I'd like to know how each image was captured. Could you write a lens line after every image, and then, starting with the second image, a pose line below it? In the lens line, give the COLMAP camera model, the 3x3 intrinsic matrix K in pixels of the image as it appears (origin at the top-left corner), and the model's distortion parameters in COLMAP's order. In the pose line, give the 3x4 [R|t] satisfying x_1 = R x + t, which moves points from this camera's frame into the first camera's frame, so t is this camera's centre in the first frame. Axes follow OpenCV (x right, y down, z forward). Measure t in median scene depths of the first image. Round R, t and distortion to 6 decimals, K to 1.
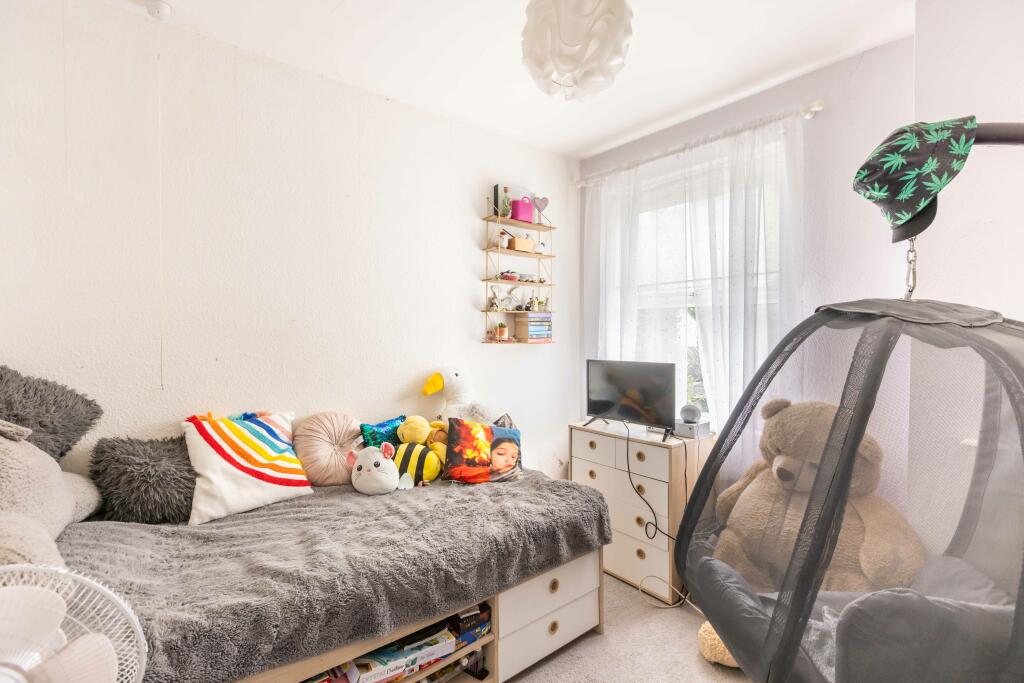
lens RADIAL K [[456.0, 0, 514.0], [0, 456.0, 322.9], [0, 0, 1]] dist [0.001222, -0.000726]
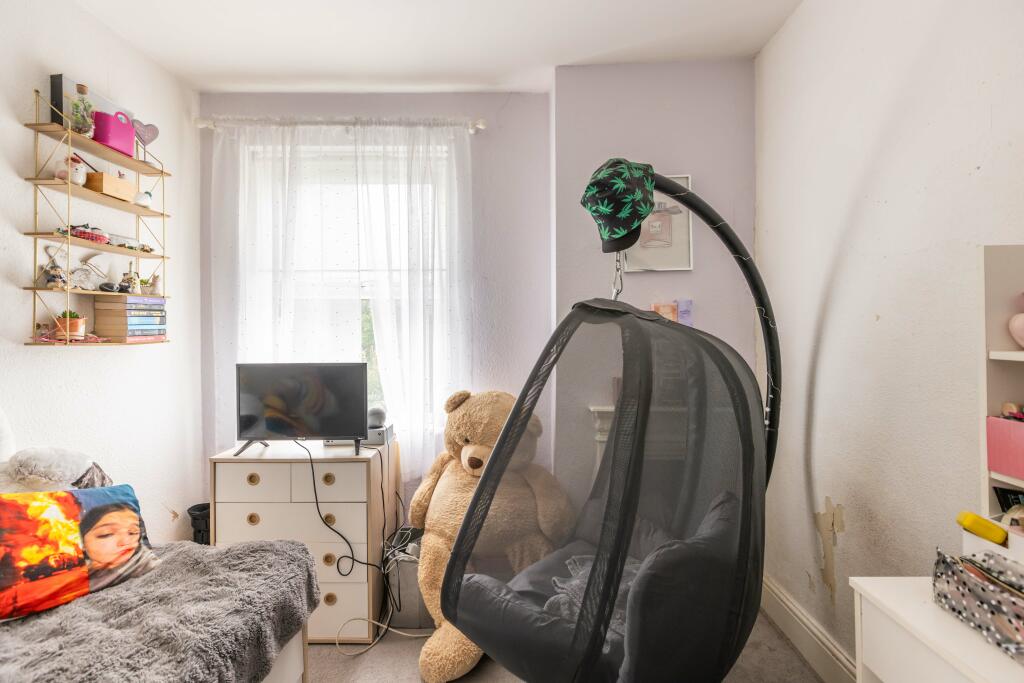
lens RADIAL K [[456.0, 0, 514.0], [0, 456.0, 322.9], [0, 0, 1]] dist [0.001222, -0.000726]
pose [[0.649409, 0.010944, 0.760361, -0.129571], [-0.018020, 0.999837, 0.000999, 0.006530], [-0.760226, -0.014350, 0.649500, 0.220006]]
